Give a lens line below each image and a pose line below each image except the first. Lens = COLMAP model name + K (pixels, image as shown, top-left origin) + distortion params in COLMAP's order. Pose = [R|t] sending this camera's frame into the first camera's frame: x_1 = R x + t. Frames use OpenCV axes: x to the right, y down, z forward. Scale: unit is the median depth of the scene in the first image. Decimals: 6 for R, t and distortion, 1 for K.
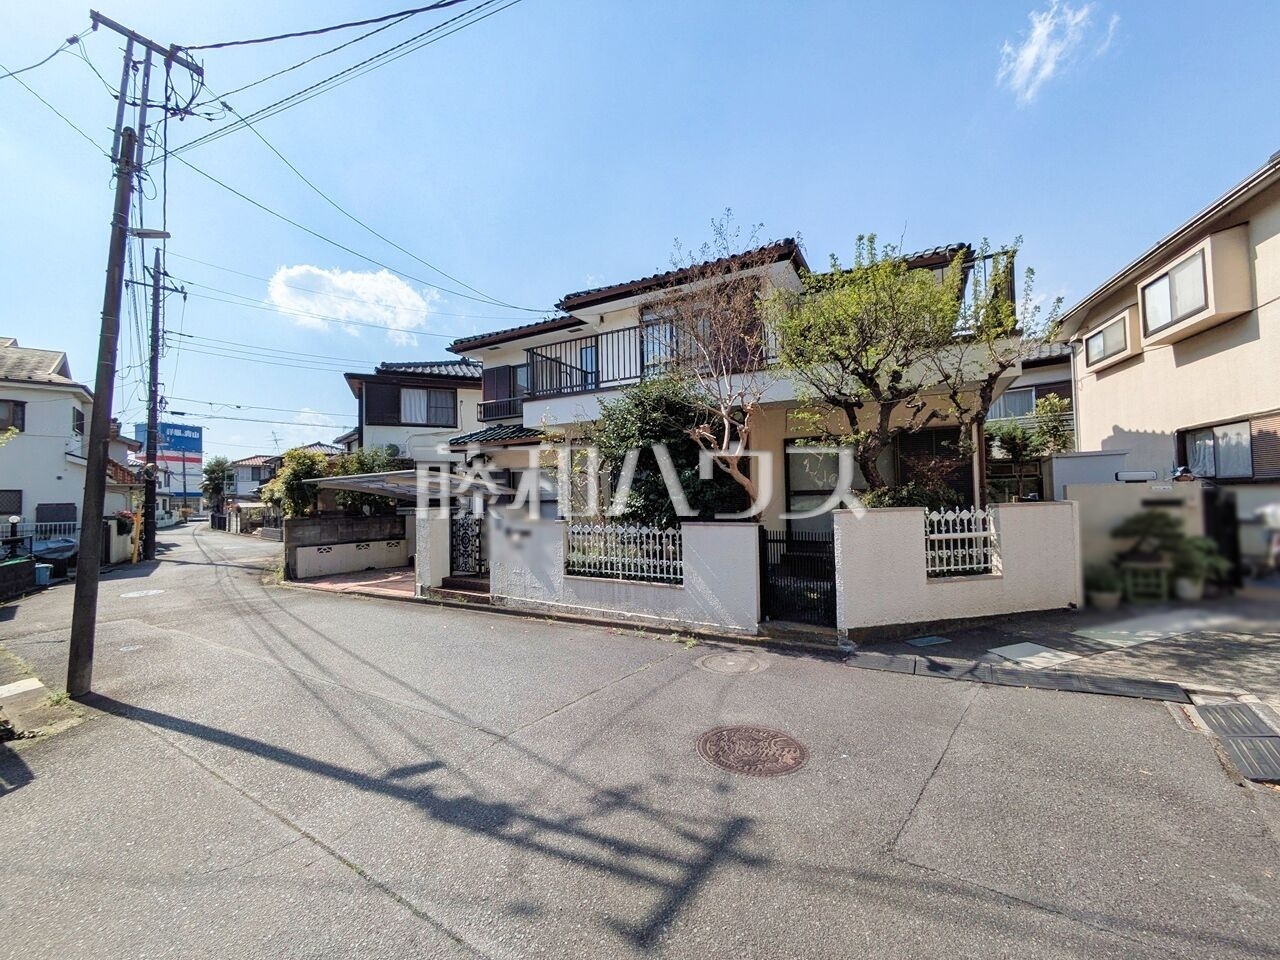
lens RADIAL K [[505.4, 0, 642.2], [0, 505.4, 481.5], [0, 0, 1]] dist [-0.000764, 0.000579]
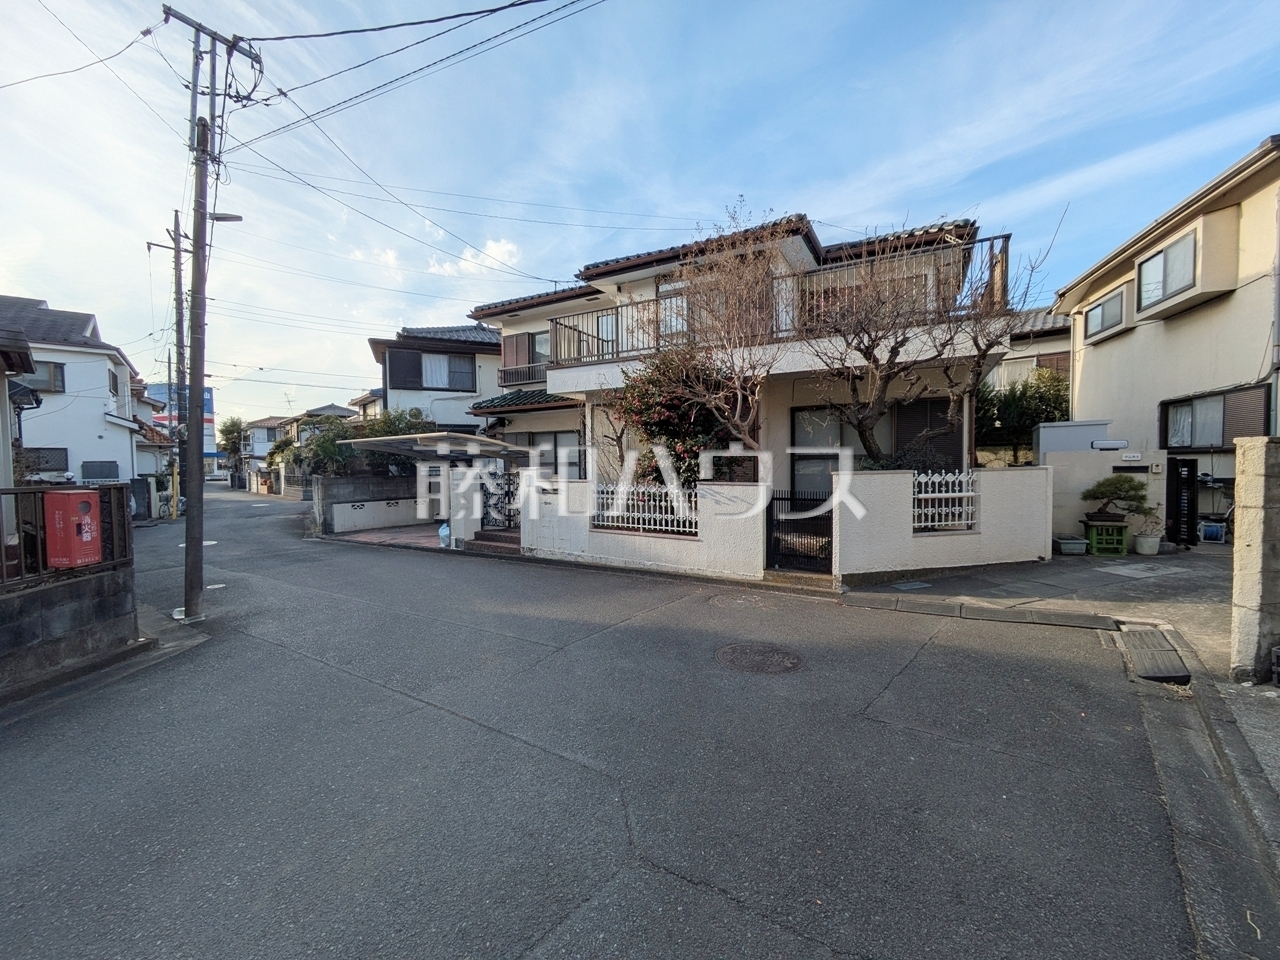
lens RADIAL K [[502.9, 0, 643.0], [0, 502.9, 481.5], [0, 0, 1]] dist [-0.001052, 0.000794]
pose [[0.999922, 0.010052, -0.007405, -0.025688], [-0.009504, 0.997456, 0.070642, 0.001497], [0.008096, -0.070566, 0.997474, -0.084884]]
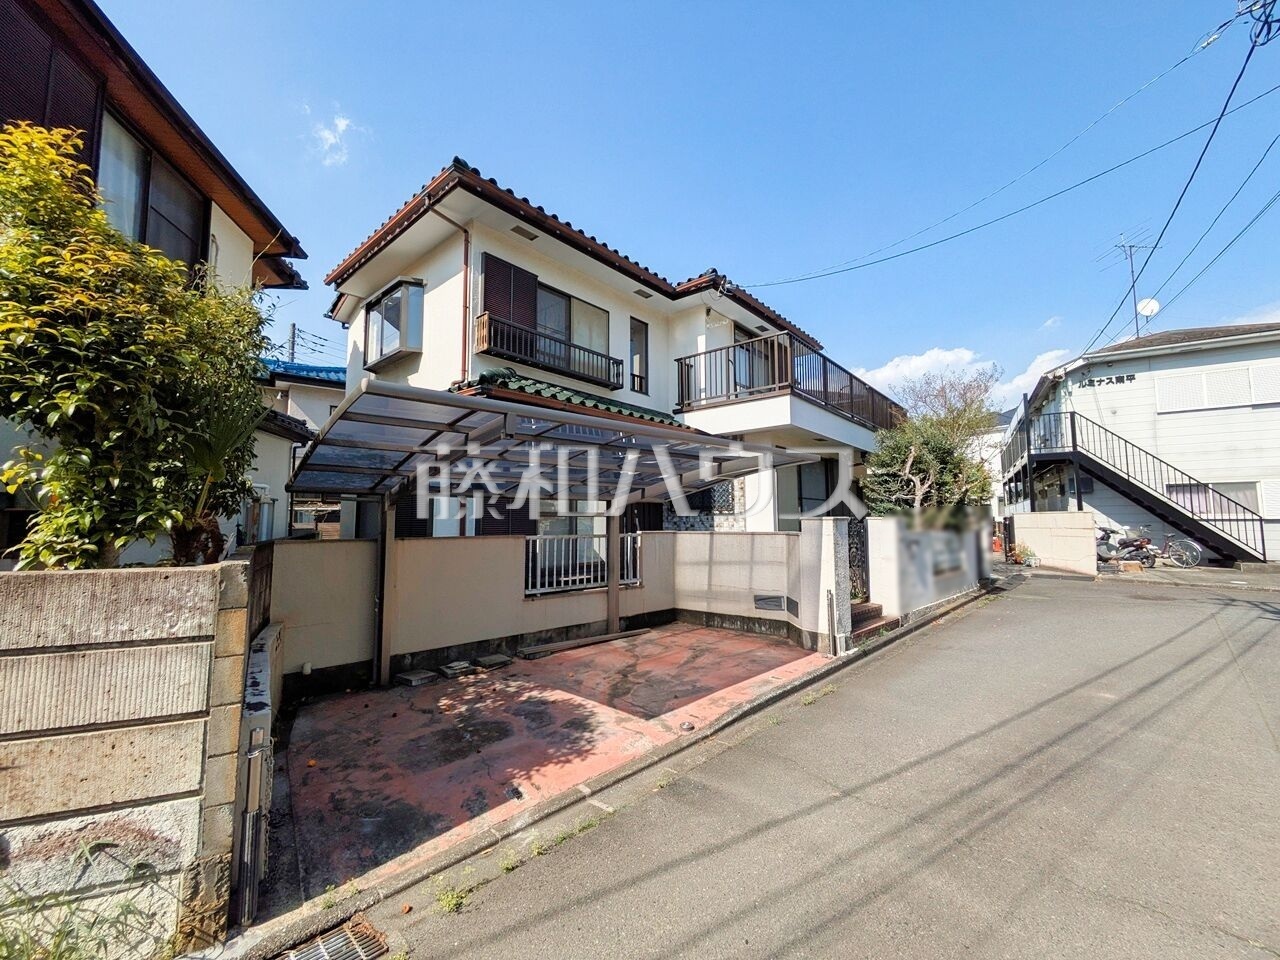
lens RADIAL K [[505.4, 0, 642.2], [0, 505.4, 481.5], [0, 0, 1]] dist [-0.000764, 0.000579]
pose [[0.214992, 0.100195, 0.971463, -1.251493], [-0.032897, 0.994902, -0.095332, 0.086802], [-0.976062, -0.011462, 0.217192, 1.218064]]
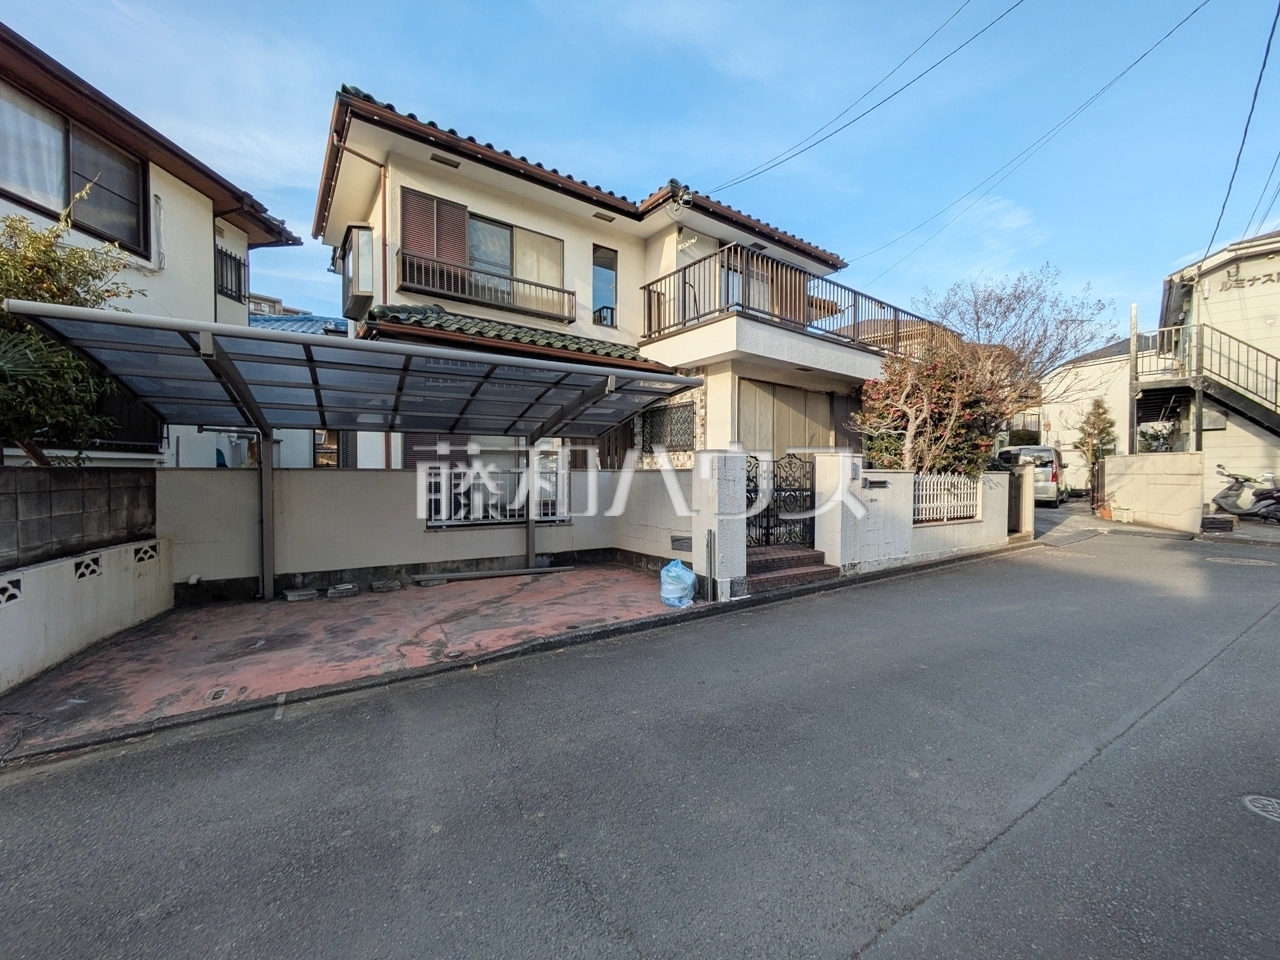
lens RADIAL K [[502.9, 0, 643.0], [0, 502.9, 481.5], [0, 0, 1]] dist [-0.001052, 0.000794]
pose [[0.423536, 0.008680, 0.905838, -1.105507], [-0.041885, 0.999072, 0.010011, 0.097786], [-0.904910, -0.042181, 0.423507, 0.926481]]
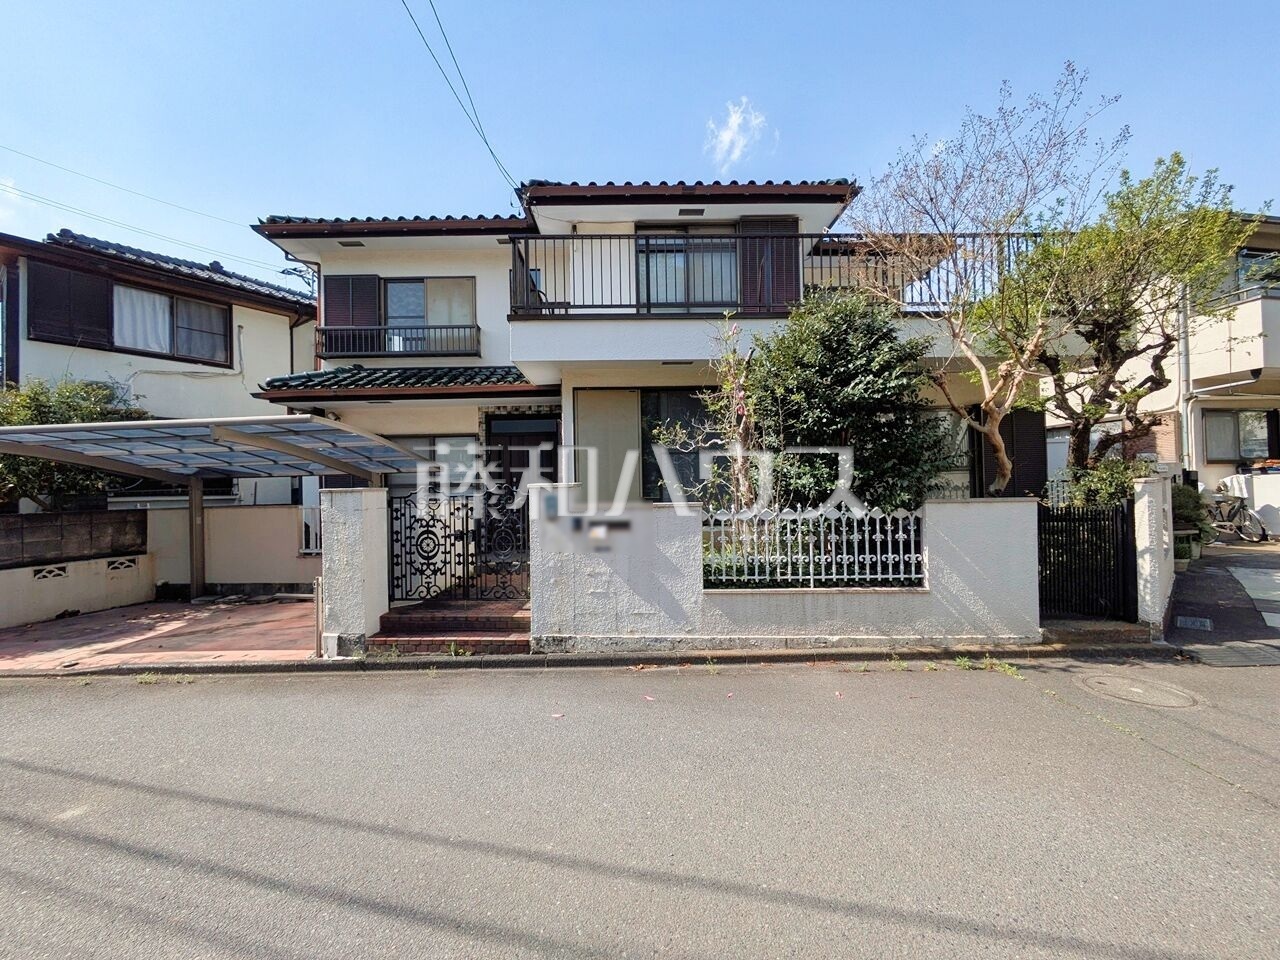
lens RADIAL K [[505.4, 0, 642.2], [0, 505.4, 481.5], [0, 0, 1]] dist [-0.000764, 0.000579]
pose [[0.869949, 0.011343, 0.493011, -0.462224], [-0.014773, 0.999886, 0.003064, 0.044340], [-0.492920, -0.009949, 0.870018, 0.430999]]
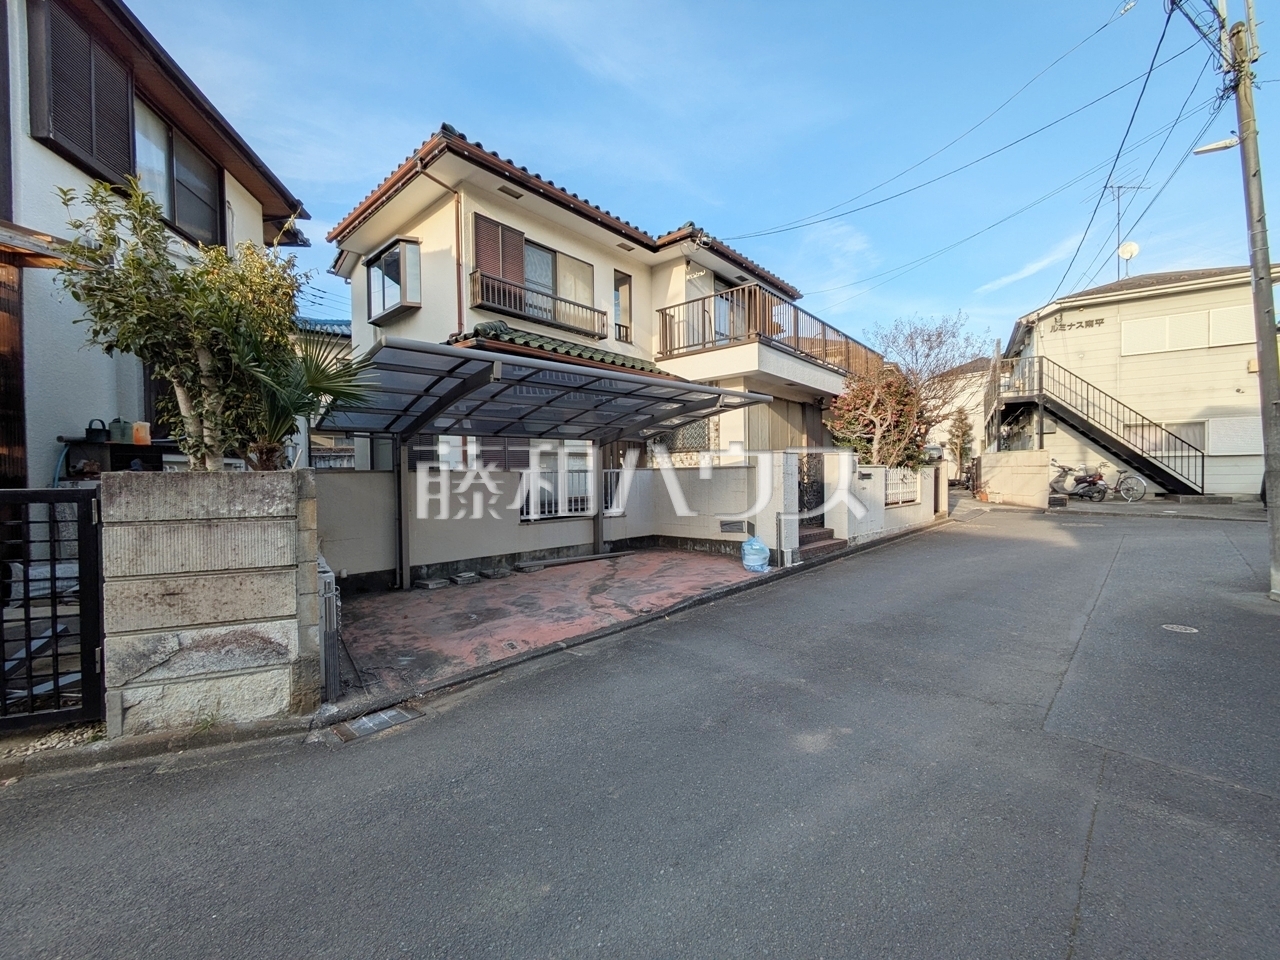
lens RADIAL K [[502.9, 0, 643.0], [0, 502.9, 481.5], [0, 0, 1]] dist [-0.001052, 0.000794]
pose [[0.219462, 0.002223, 0.975619, -1.349445], [-0.023071, 0.999730, 0.002912, 0.113535], [-0.975348, -0.023148, 0.219454, 1.151485]]
